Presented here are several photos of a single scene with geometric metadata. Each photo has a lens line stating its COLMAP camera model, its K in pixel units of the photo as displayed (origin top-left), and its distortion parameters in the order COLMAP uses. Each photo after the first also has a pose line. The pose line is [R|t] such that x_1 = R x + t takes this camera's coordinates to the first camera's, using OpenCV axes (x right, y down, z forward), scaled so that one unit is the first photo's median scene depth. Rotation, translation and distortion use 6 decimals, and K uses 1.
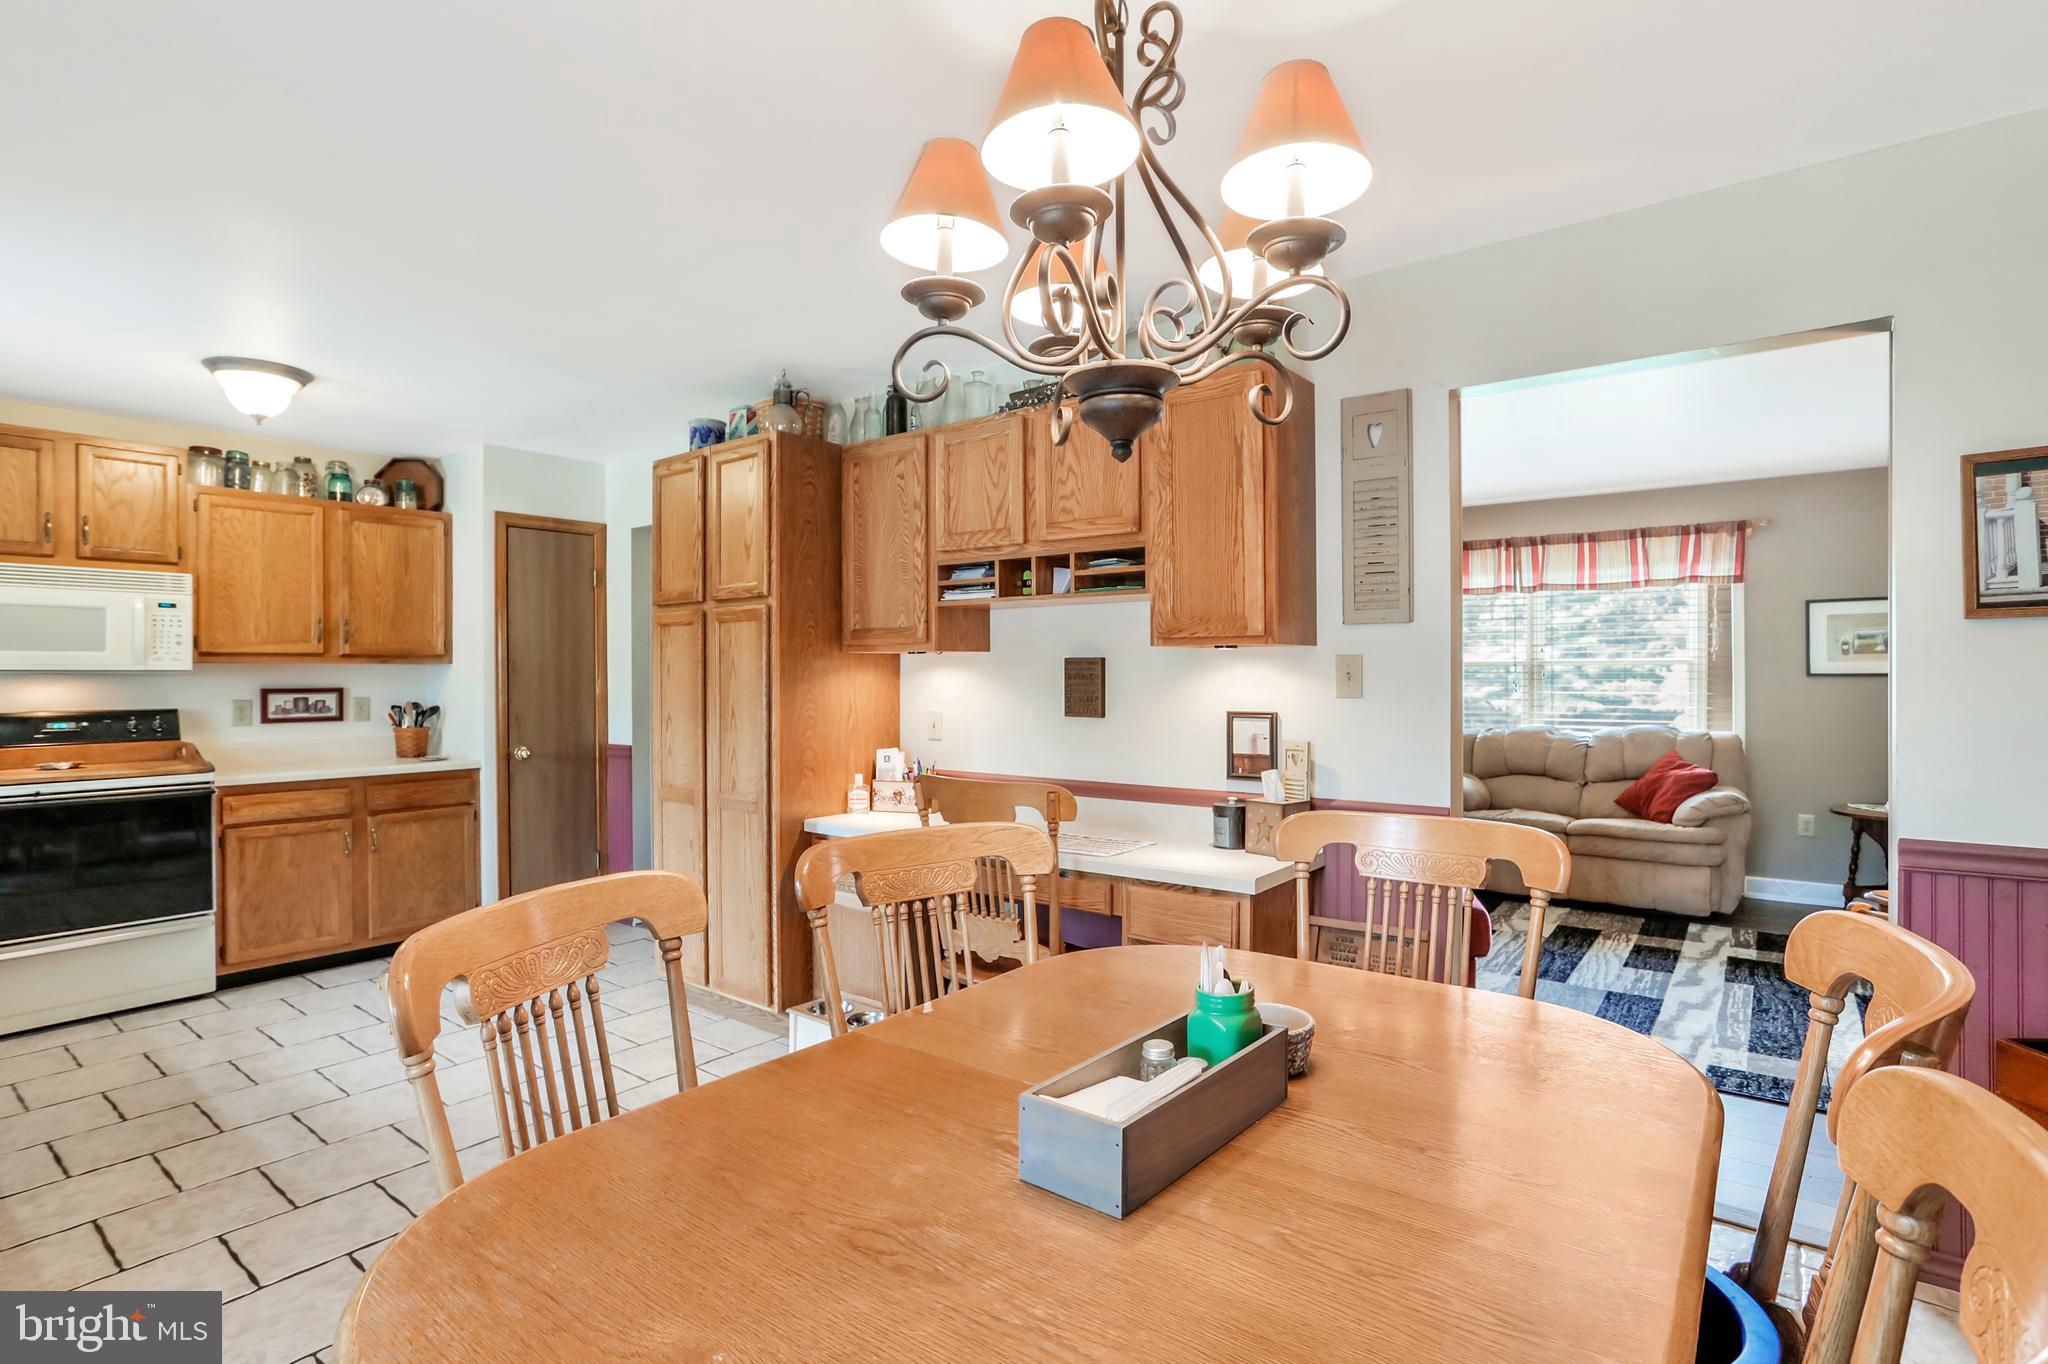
lens RADIAL K [[1004.8, 0, 1027.9], [0, 1004.8, 673.7], [0, 0, 1]] dist [-0.045618, 0.022197]
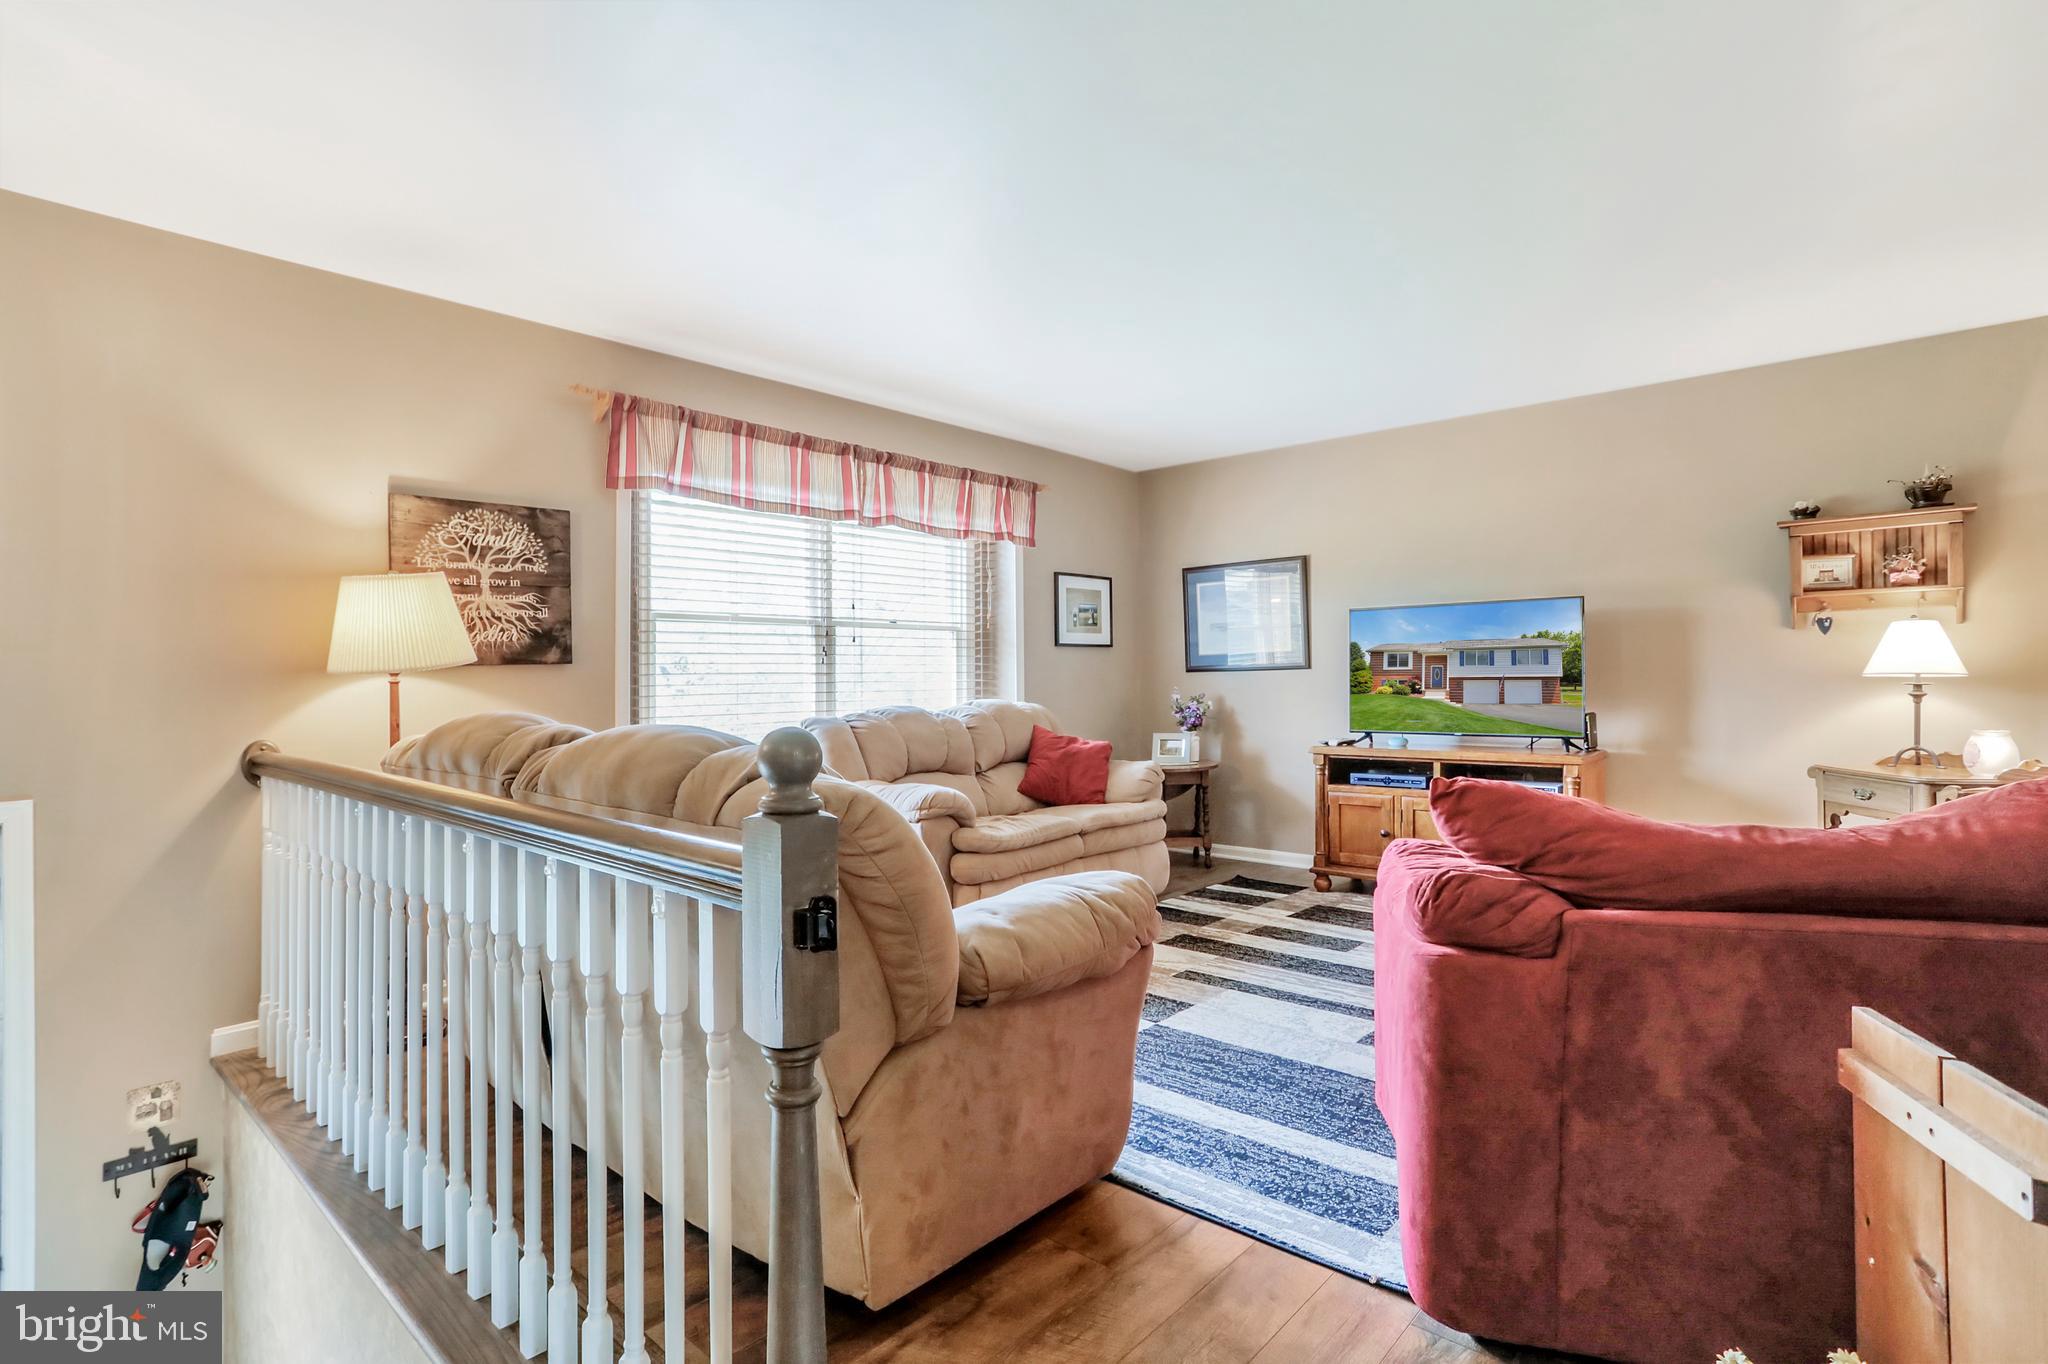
lens RADIAL K [[1004.8, 0, 1028.2], [0, 1004.8, 673.2], [0, 0, 1]] dist [-0.045618, 0.022197]
pose [[0.076426, 0.003892, 0.997068, -0.336992], [0.008134, 0.999957, -0.004526, 0.046983], [-0.997042, 0.008456, 0.076391, 1.259705]]
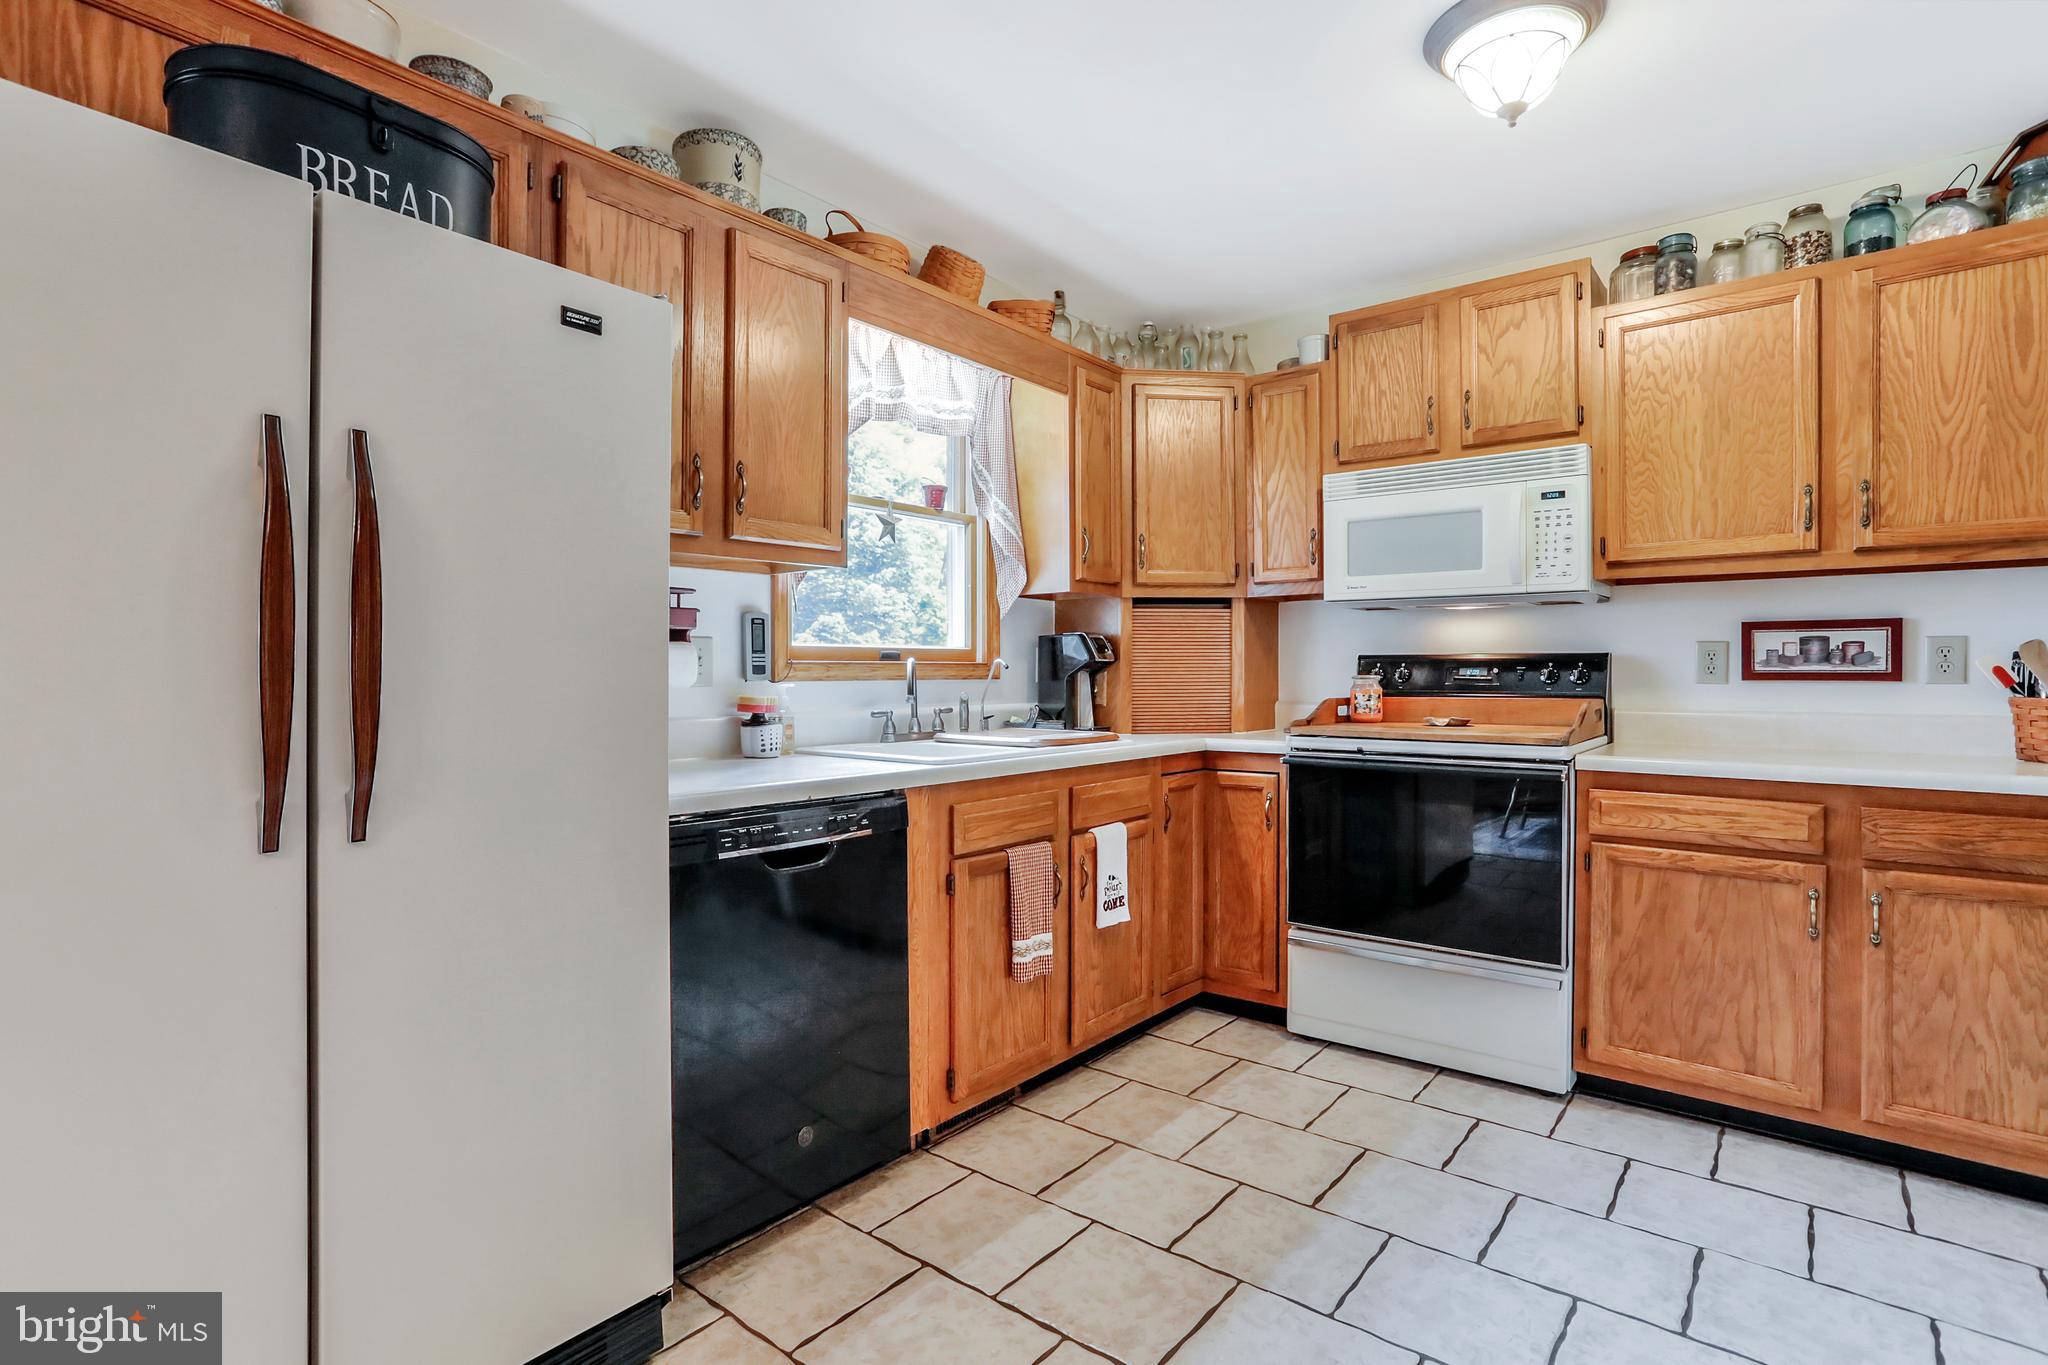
lens RADIAL K [[1004.8, 0, 1017.6], [0, 1004.8, 679.7], [0, 0, 1]] dist [-0.045618, 0.022197]
pose [[-0.037108, 0.009972, -0.999261, -0.169432], [0.002482, 0.999948, 0.009886, 0.045893], [0.999308, -0.002113, -0.037131, 0.613043]]
